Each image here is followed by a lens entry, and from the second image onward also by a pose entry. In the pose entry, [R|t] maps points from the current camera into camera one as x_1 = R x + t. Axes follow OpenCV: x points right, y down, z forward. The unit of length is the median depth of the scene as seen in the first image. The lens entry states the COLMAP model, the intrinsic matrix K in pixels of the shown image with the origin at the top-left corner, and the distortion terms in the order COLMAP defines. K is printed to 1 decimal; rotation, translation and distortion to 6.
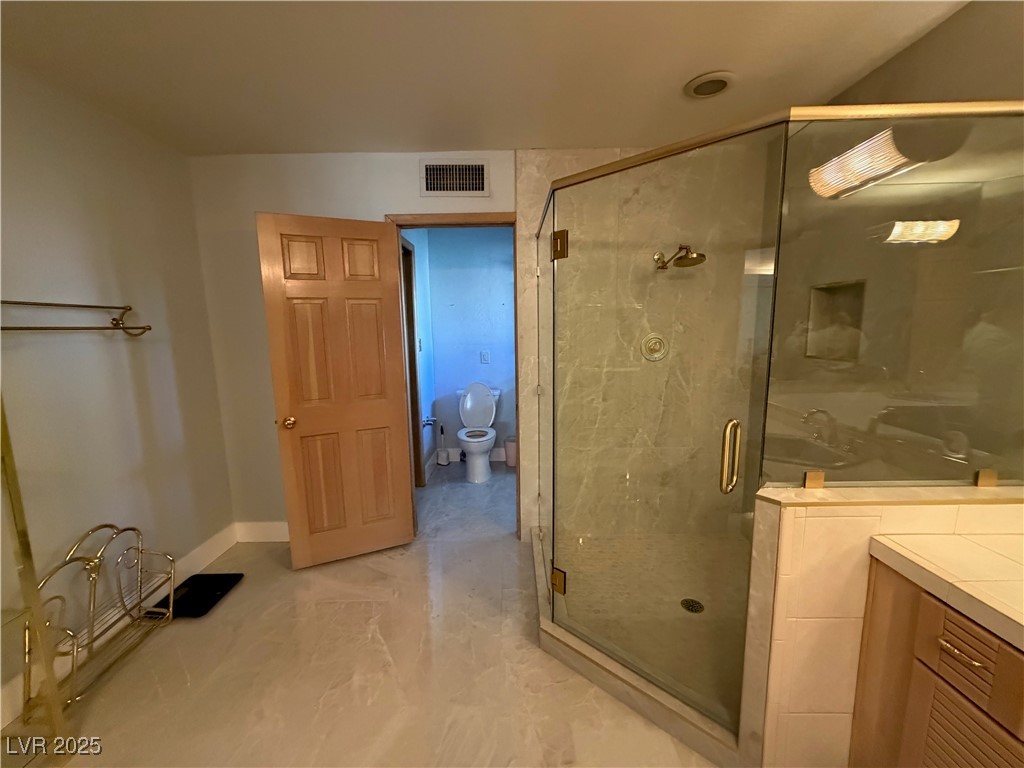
lens RADIAL K [[408.8, 0, 508.2], [0, 408.8, 384.6], [0, 0, 1]] dist [-0.001362, -0.000232]
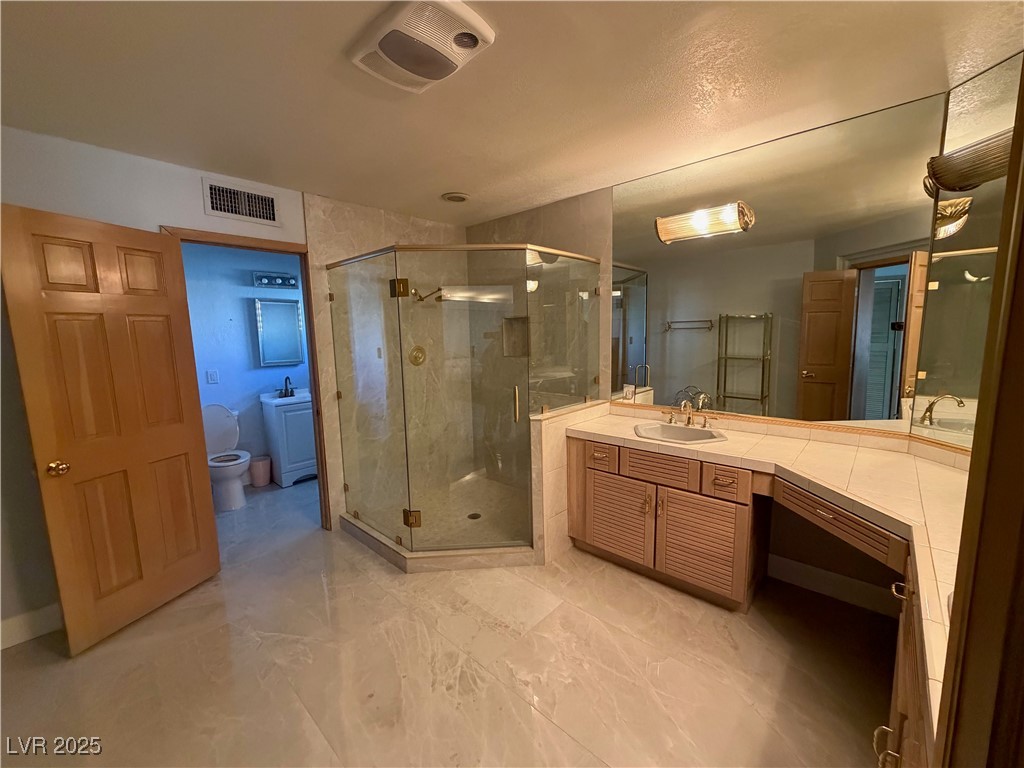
lens RADIAL K [[408.8, 0, 508.2], [0, 408.8, 384.6], [0, 0, 1]] dist [-0.001362, -0.000232]
pose [[0.678468, -0.093763, 0.728622, -0.480851], [0.117161, 0.992937, 0.018680, 0.018404], [-0.725227, 0.072692, 0.684662, -0.182970]]
